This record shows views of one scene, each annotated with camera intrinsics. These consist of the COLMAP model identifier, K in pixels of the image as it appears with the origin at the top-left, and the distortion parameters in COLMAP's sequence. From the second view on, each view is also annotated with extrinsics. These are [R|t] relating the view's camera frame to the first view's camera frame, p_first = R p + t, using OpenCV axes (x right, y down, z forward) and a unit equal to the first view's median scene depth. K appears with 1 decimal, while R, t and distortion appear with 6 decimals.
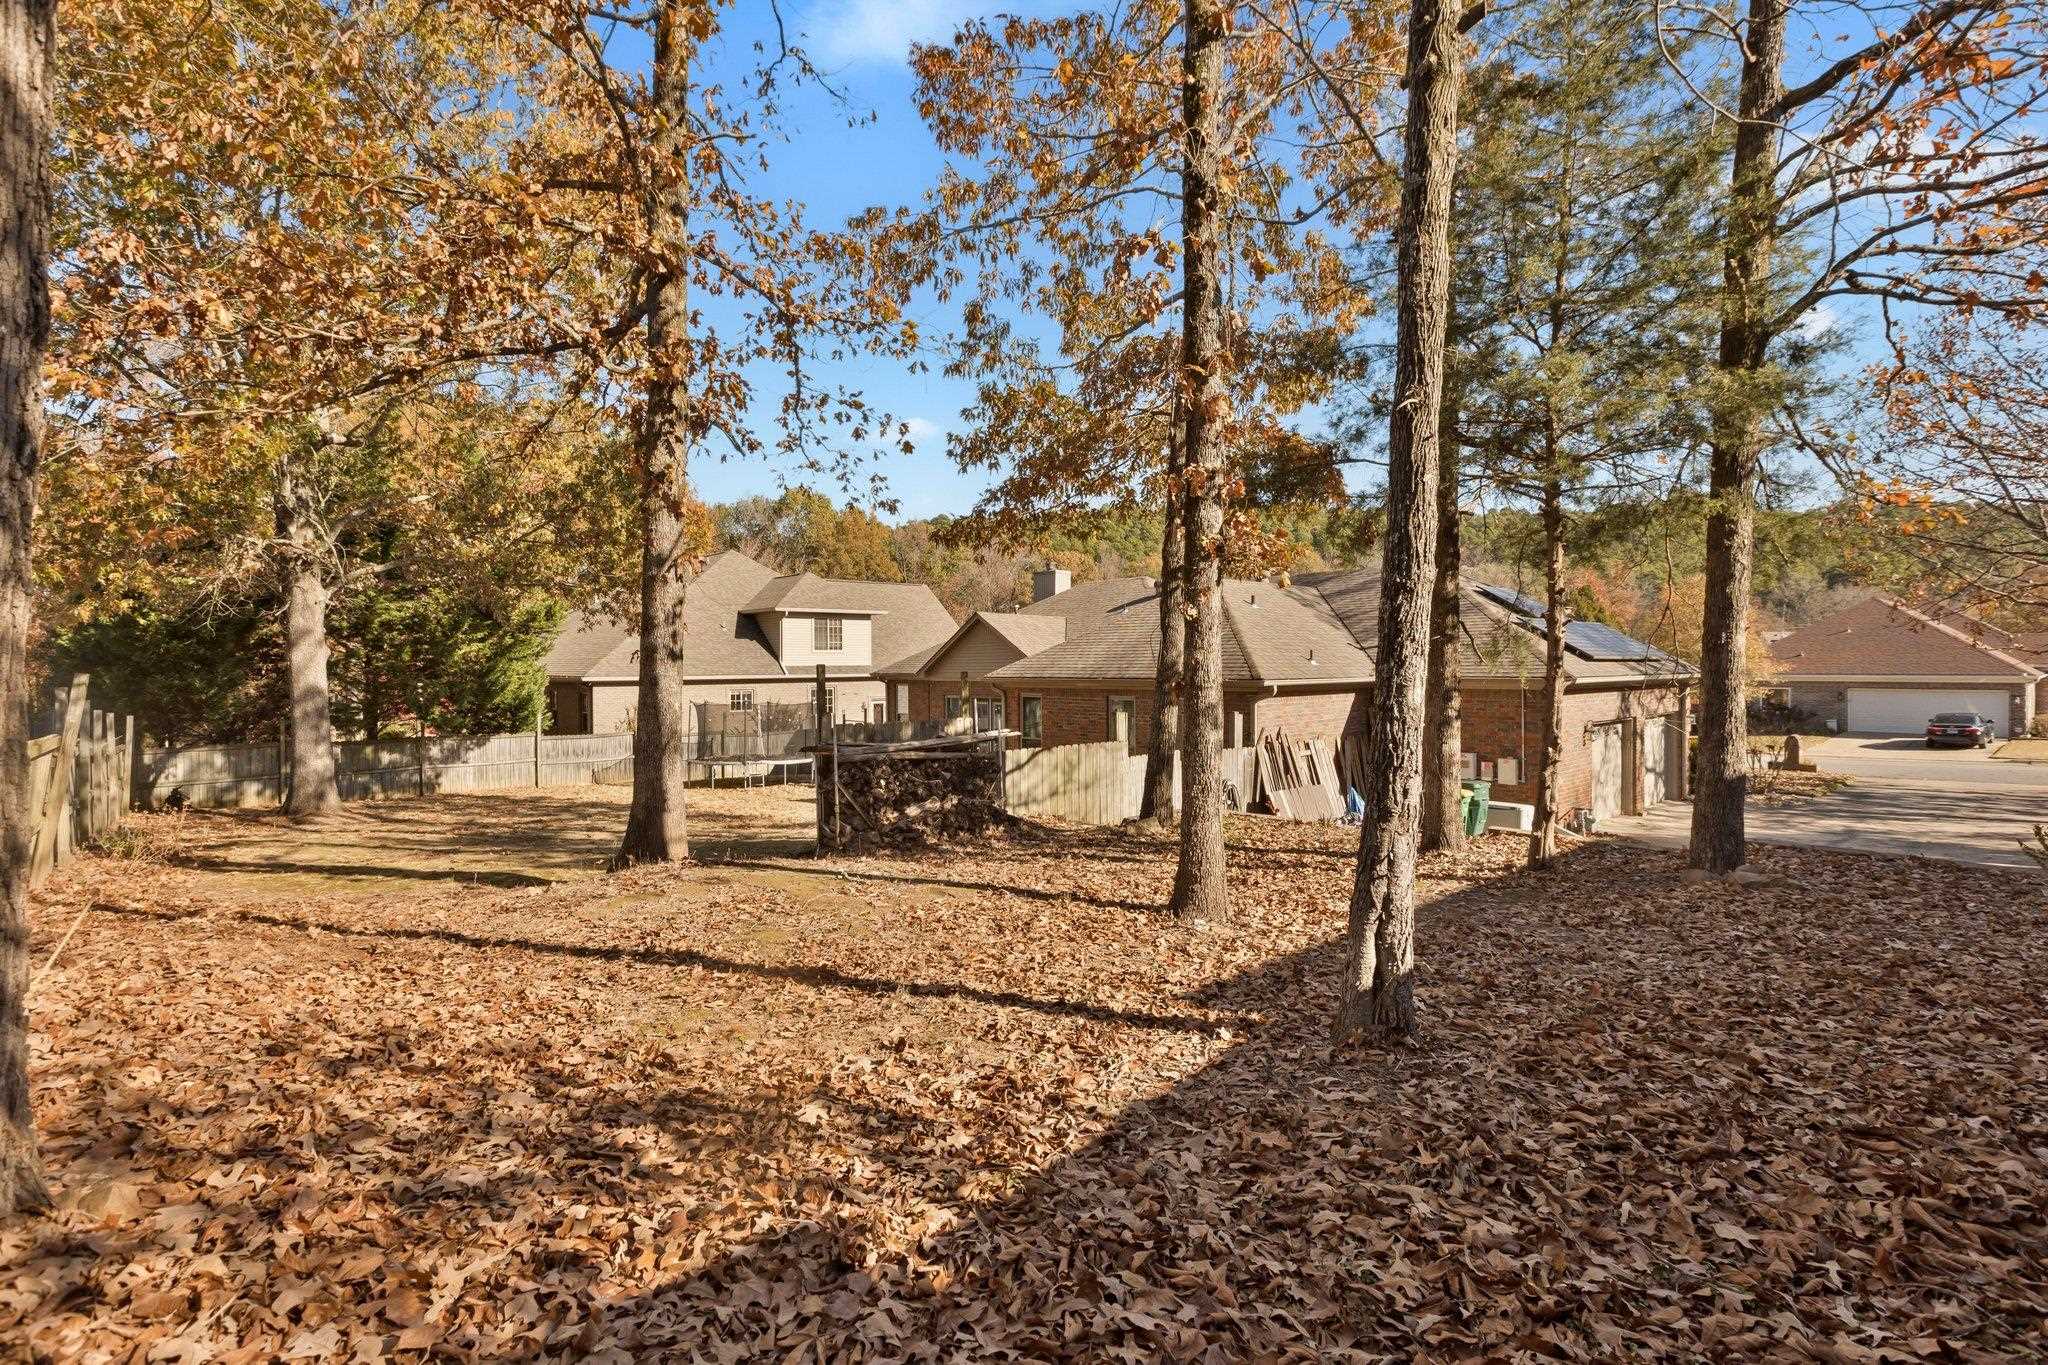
lens RADIAL K [[921.7, 0, 1033.6], [0, 921.7, 668.5], [0, 0, 1]] dist [0.001002, -0.014740]
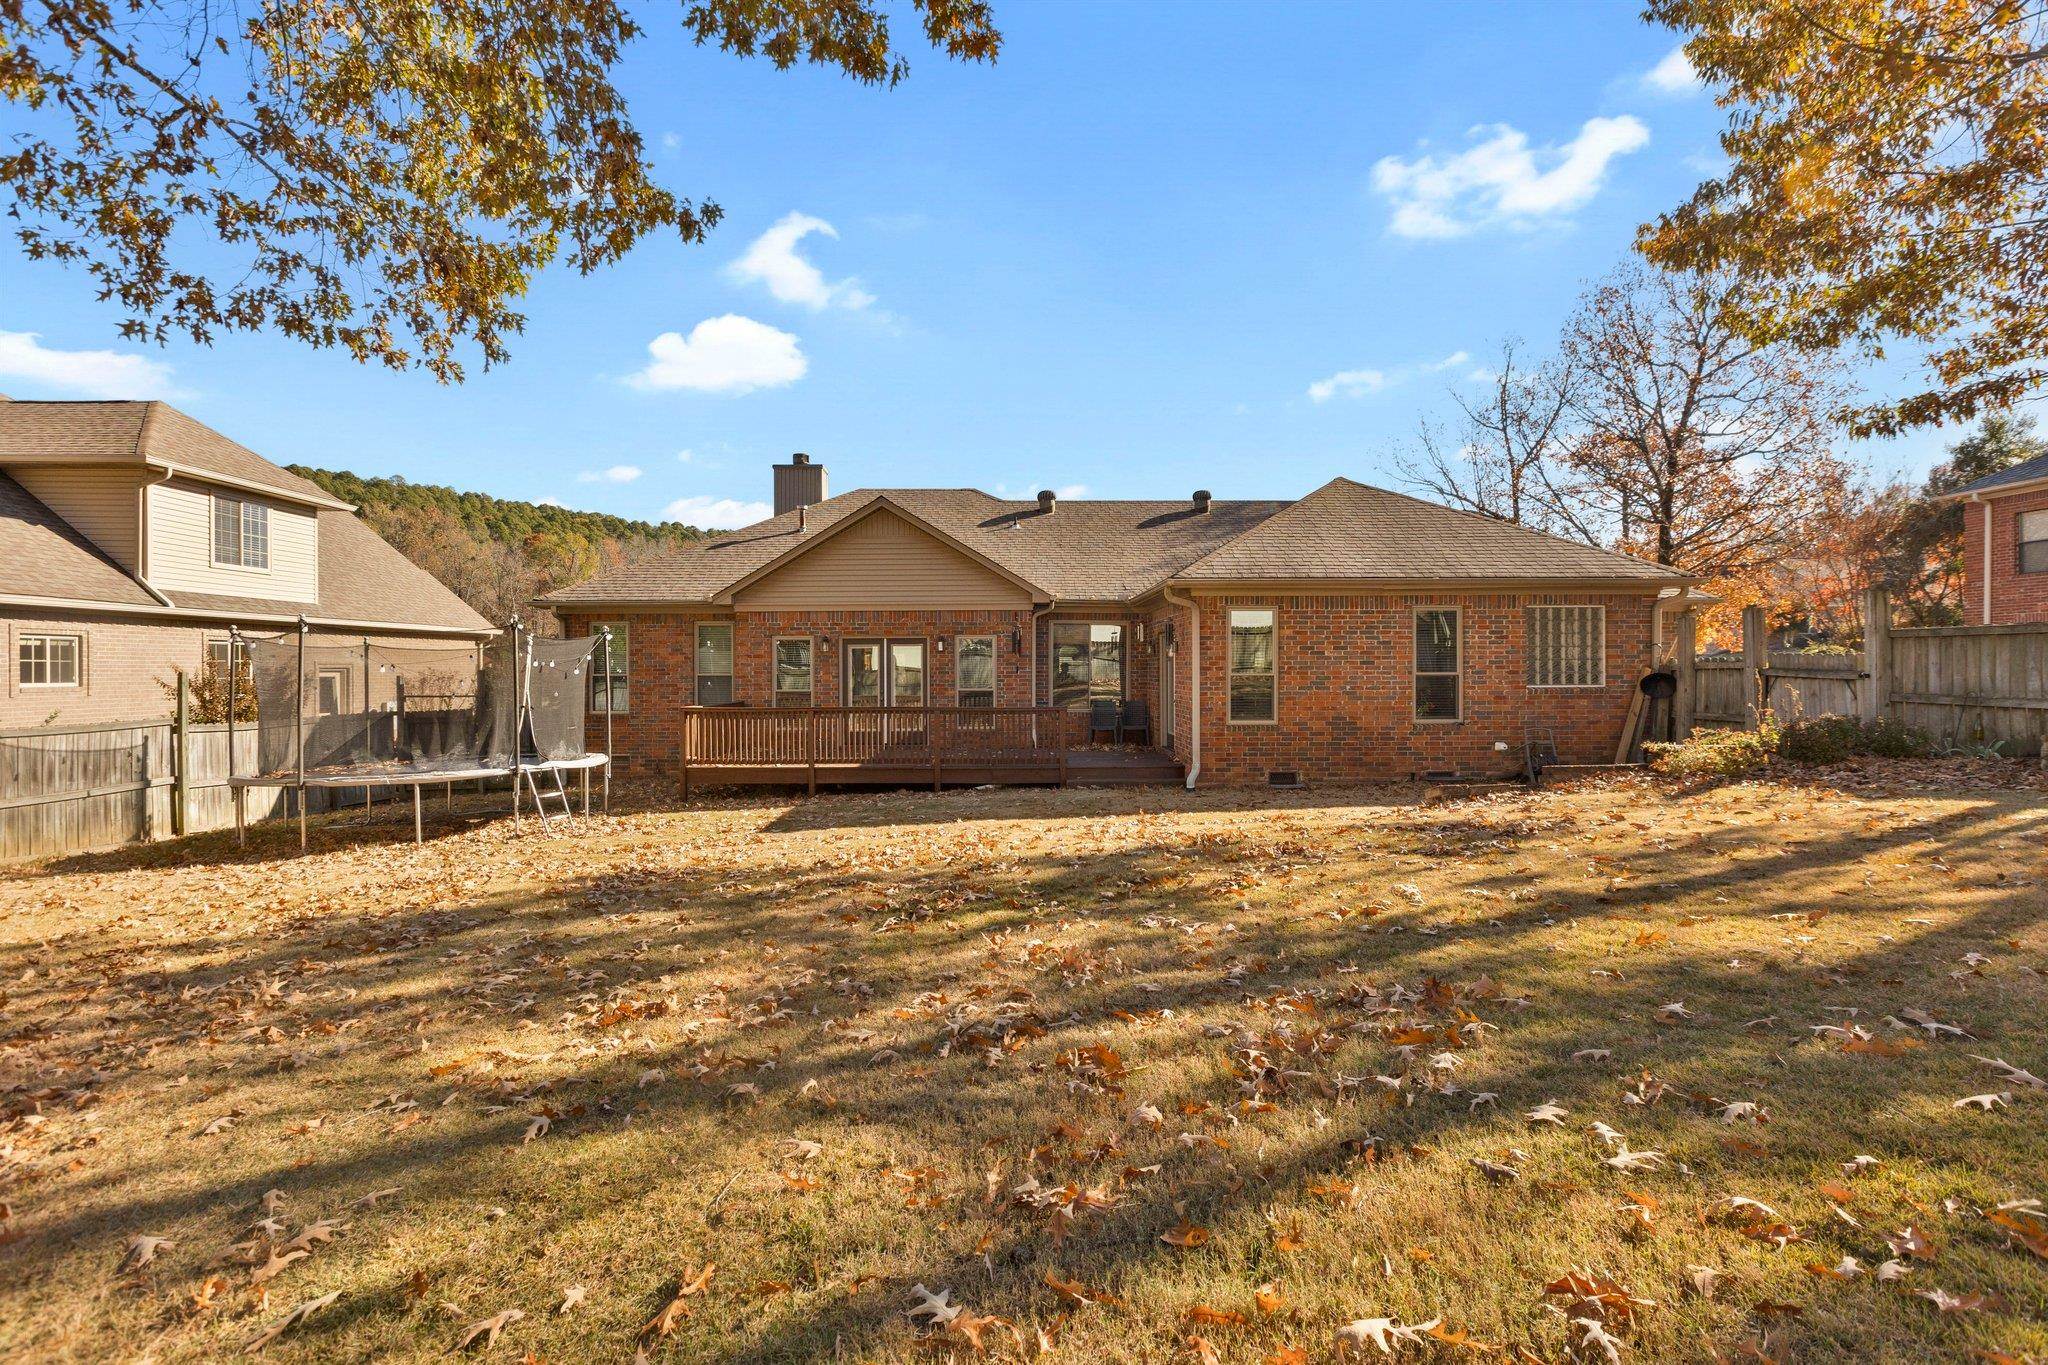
lens RADIAL K [[929.9, 0, 1023.9], [0, 929.9, 663.7], [0, 0, 1]] dist [0.001553, -0.000295]
pose [[0.666247, 0.006338, 0.745704, -0.453388], [0.006600, 0.999875, -0.014395, 0.060226], [-0.745702, 0.014512, 0.666121, 0.523611]]
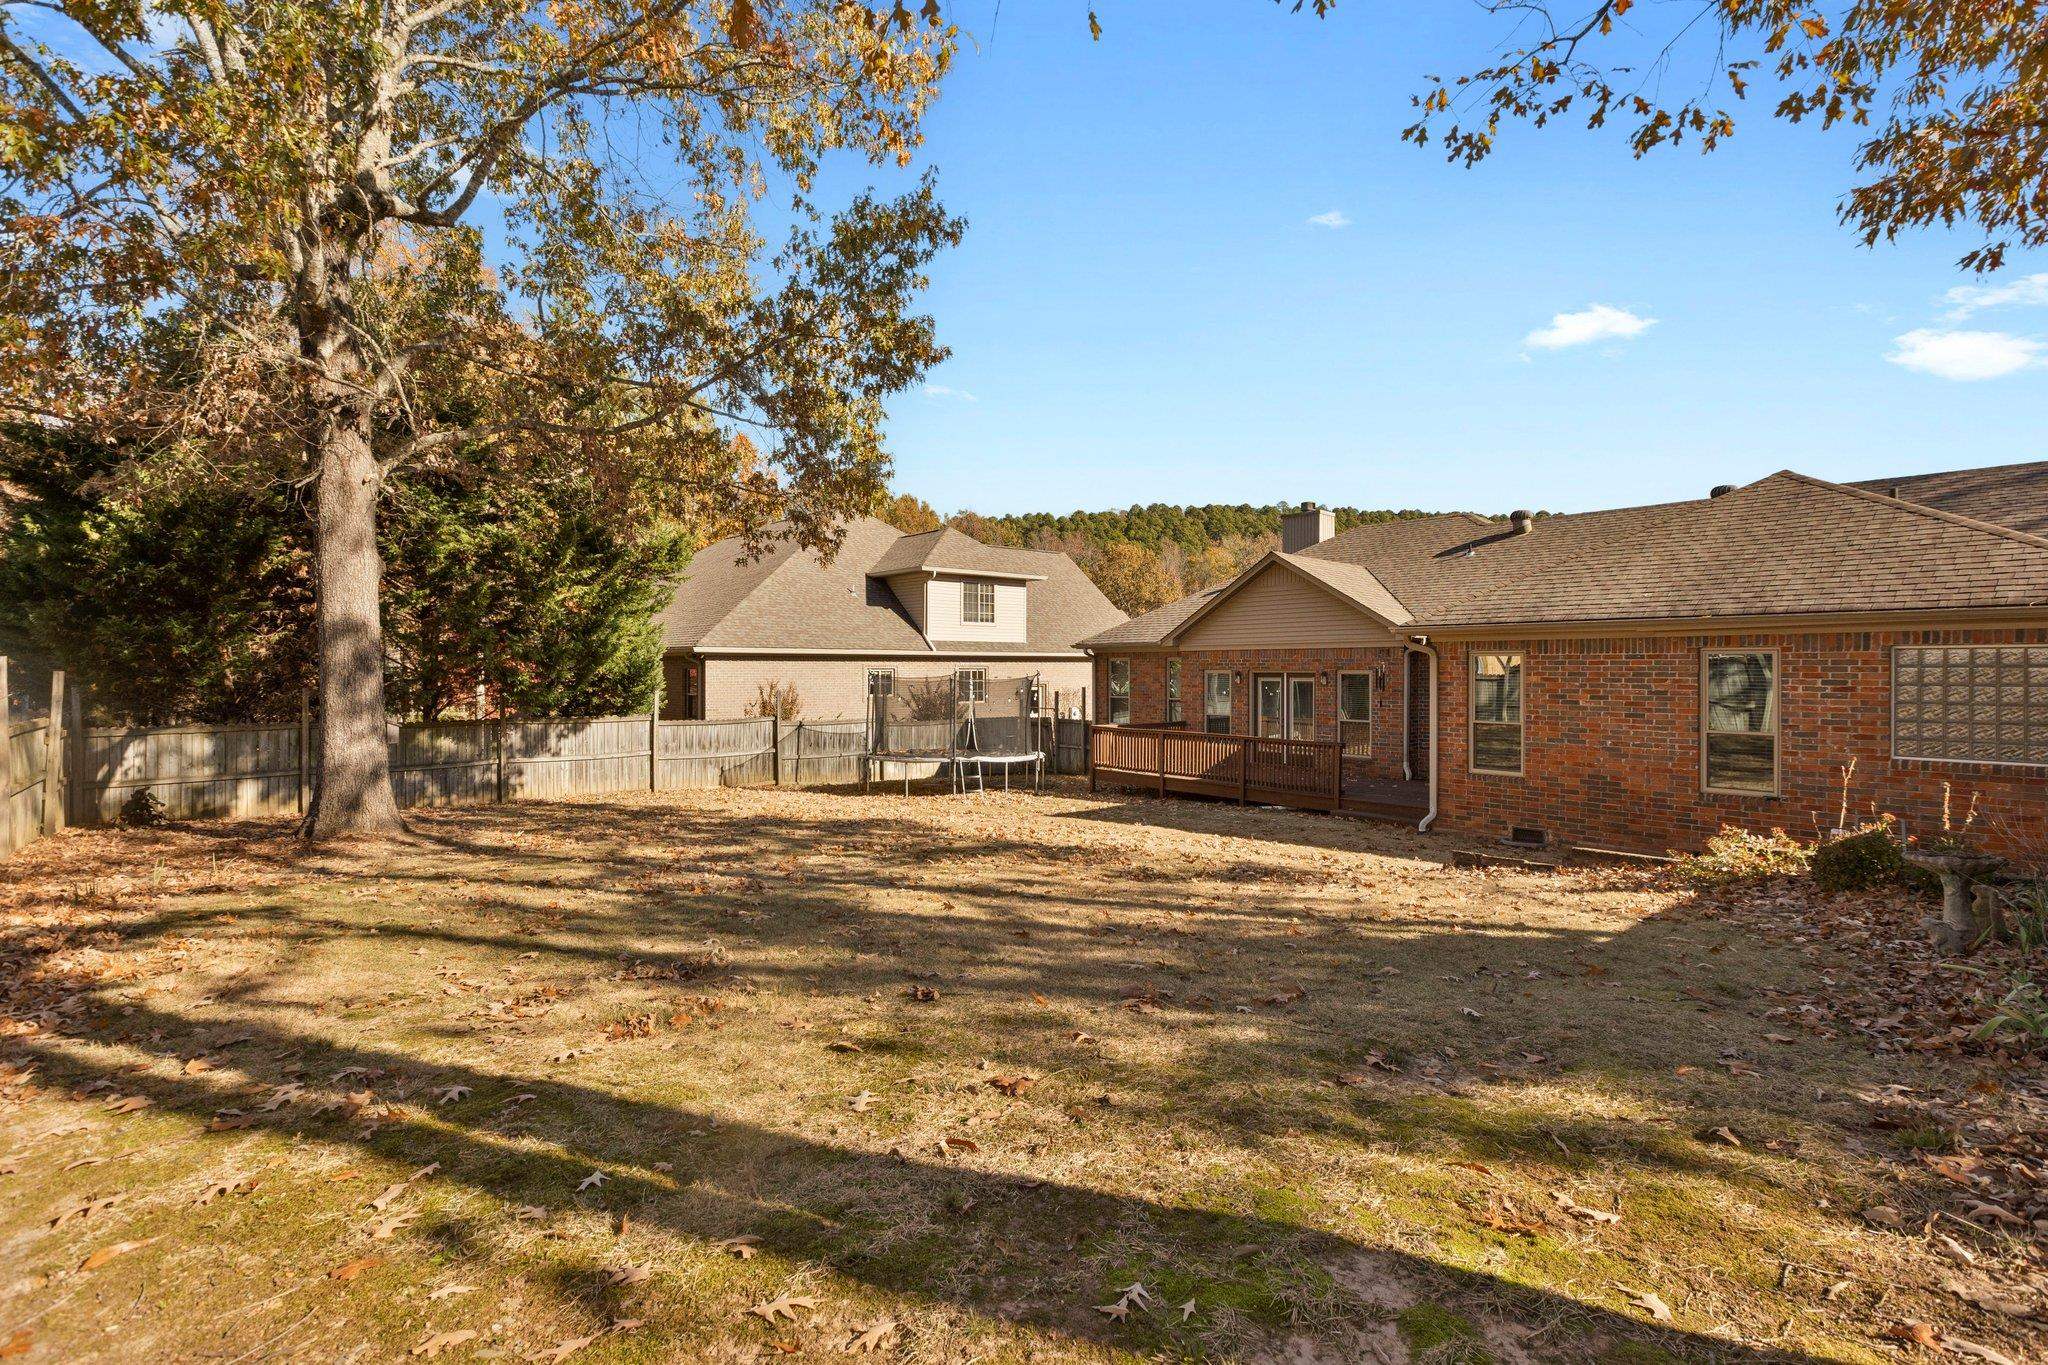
lens RADIAL K [[929.9, 0, 1023.9], [0, 929.9, 663.7], [0, 0, 1]] dist [0.001553, -0.000295]
pose [[0.999494, 0.006158, -0.031214, -0.228072], [-0.006546, 0.999902, -0.012342, 0.036899], [0.031135, 0.012540, 0.999437, 0.280318]]
